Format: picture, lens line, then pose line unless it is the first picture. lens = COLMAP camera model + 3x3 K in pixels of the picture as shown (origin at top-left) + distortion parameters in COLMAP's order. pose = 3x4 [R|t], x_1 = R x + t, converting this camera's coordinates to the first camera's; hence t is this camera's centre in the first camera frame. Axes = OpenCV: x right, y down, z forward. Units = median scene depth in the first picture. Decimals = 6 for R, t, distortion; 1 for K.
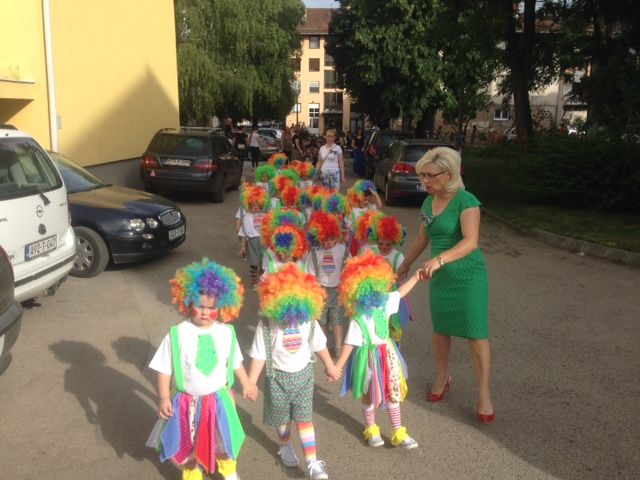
lens RADIAL K [[605.6, 0, 318.1], [0, 605.6, 242.9], [0, 0, 1]] dist [0.052440, 0.000000]
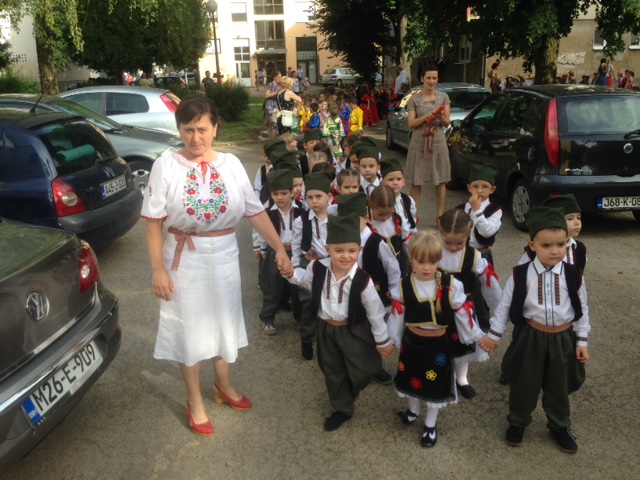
lens RADIAL K [[605.6, 0, 320.4], [0, 605.6, 244.2], [0, 0, 1]] dist [0.052440, 0.000000]
pose [[0.990935, -0.071962, 0.113443, -0.011743], [0.062230, 0.994252, 0.087120, -0.063699], [-0.119061, -0.079271, 0.989717, 0.330224]]
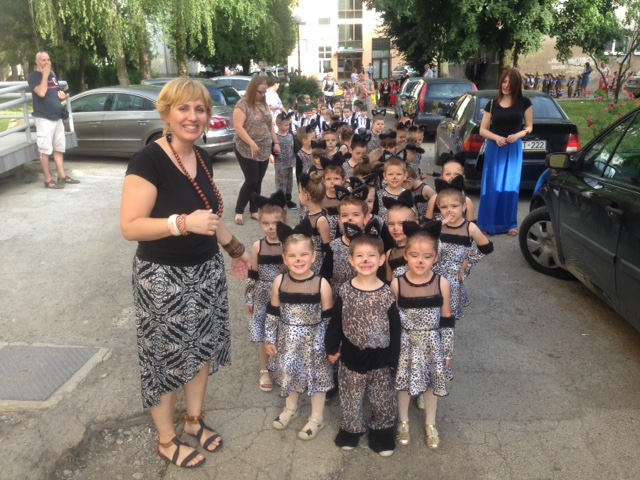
lens RADIAL K [[605.6, 0, 314.7], [0, 605.6, 238.8], [0, 0, 1]] dist [0.052440, 0.000000]
pose [[0.999490, -0.014767, -0.028321, -0.001017], [0.016974, 0.996701, 0.079365, -0.042756], [0.027056, -0.079805, 0.996443, 0.223269]]
